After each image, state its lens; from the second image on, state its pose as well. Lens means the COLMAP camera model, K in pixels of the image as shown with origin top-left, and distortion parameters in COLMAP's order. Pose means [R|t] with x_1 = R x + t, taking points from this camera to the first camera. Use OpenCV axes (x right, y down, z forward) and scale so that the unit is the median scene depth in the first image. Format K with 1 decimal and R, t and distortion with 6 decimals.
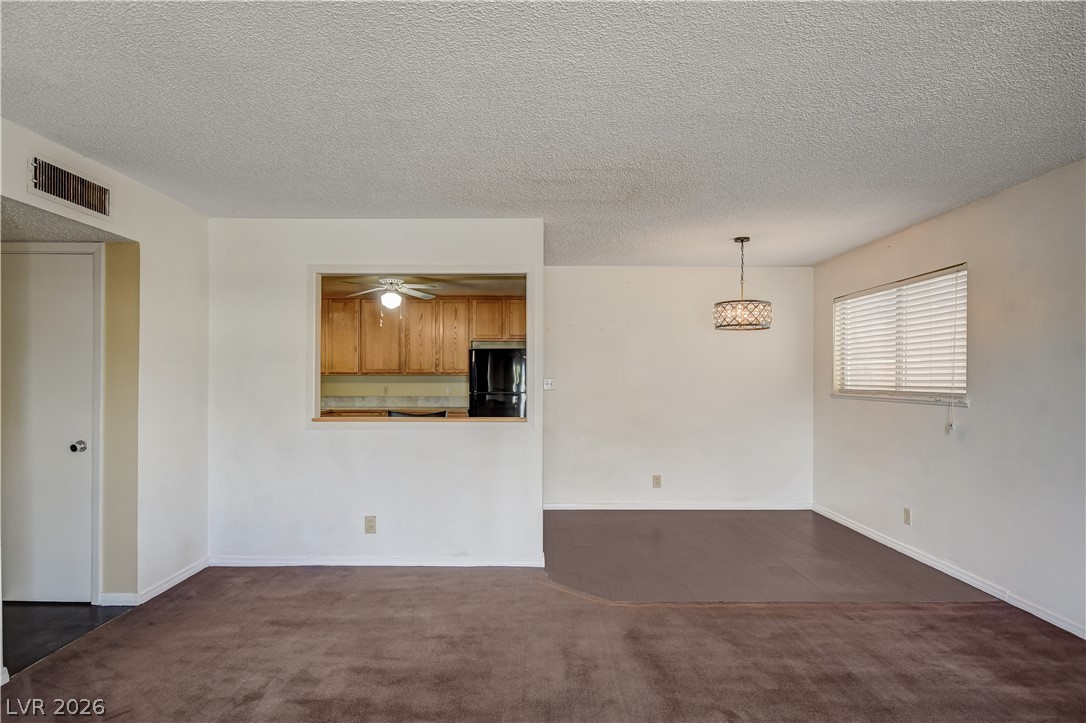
lens RADIAL K [[616.8, 0, 535.1], [0, 616.8, 381.8], [0, 0, 1]] dist [-0.002146, -0.001536]
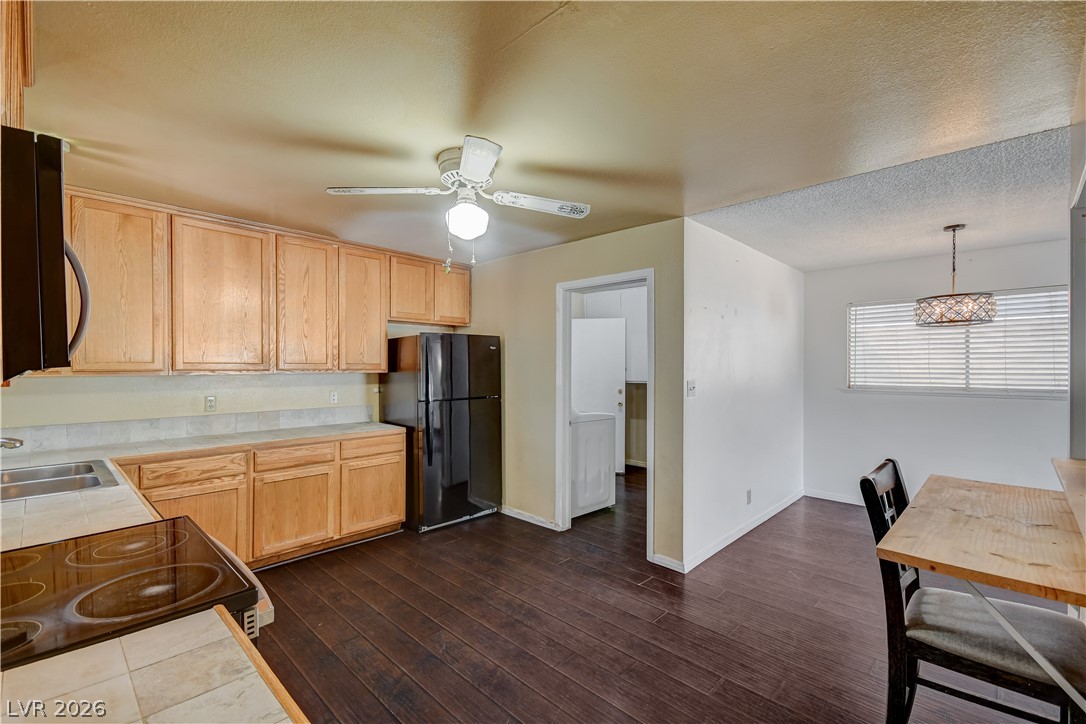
lens RADIAL K [[463.0, 0, 542.6], [0, 463.0, 369.7], [0, 0, 1]] dist [0.003608, 0.000161]
pose [[0.685728, -0.006747, 0.727826, -0.614368], [0.006307, 0.999975, 0.003328, -0.026153], [-0.727830, 0.002308, 0.685753, 0.971879]]
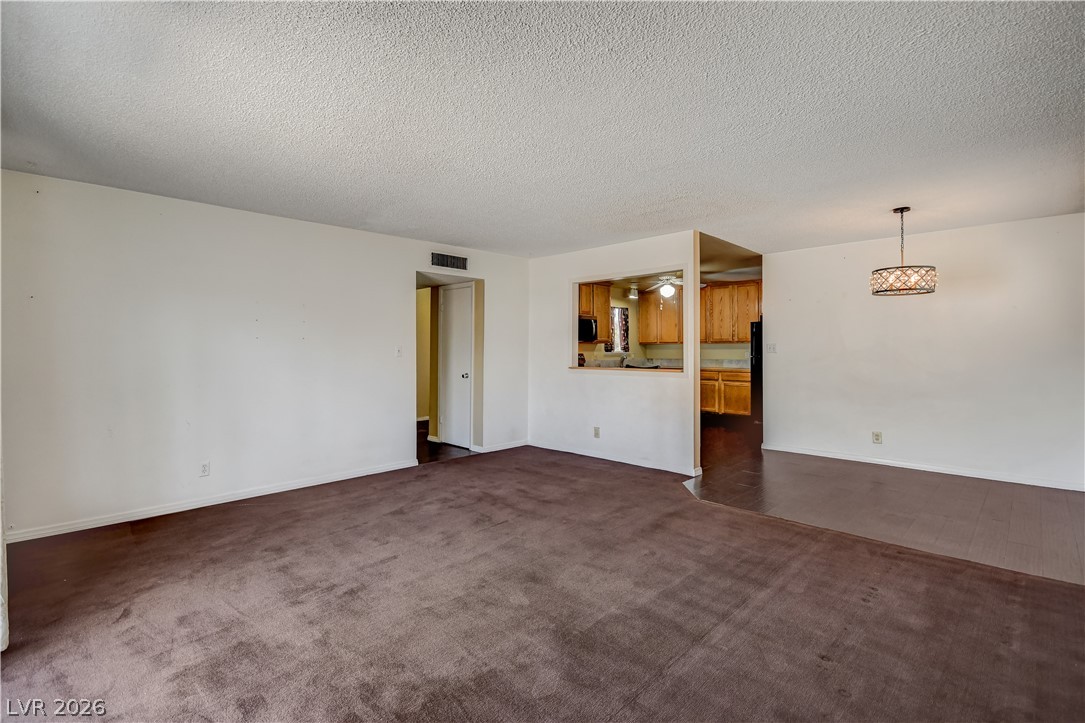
lens RADIAL K [[491.2, 0, 536.3], [0, 491.2, 351.5], [0, 0, 1]] dist [0.001125, 0.000057]
pose [[0.711115, -0.000204, -0.703076, 0.482058], [-0.000740, 0.999999, -0.001039, 0.014221], [0.703075, 0.001260, 0.711114, -0.045576]]
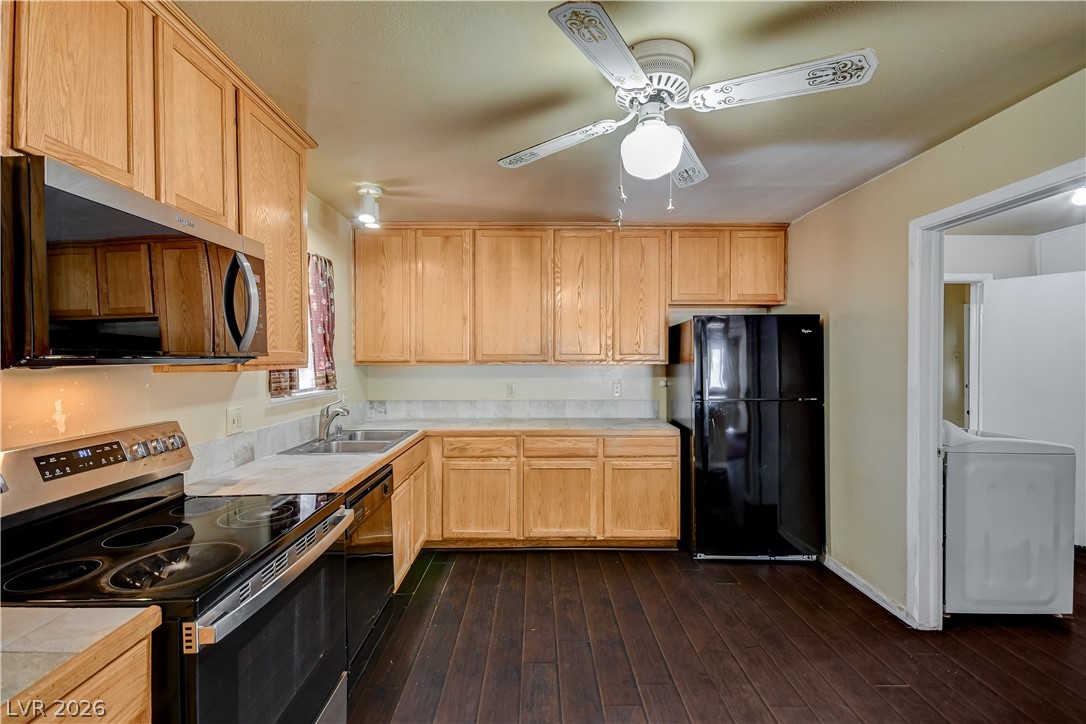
lens RADIAL K [[465.0, 0, 539.0], [0, 465.0, 360.3], [0, 0, 1]] dist [0.001303, -0.000079]
pose [[0.999876, -0.002225, 0.015565, -0.407749], [0.002258, 0.999995, -0.002149, -0.025207], [-0.015560, 0.002184, 0.999877, 1.017382]]
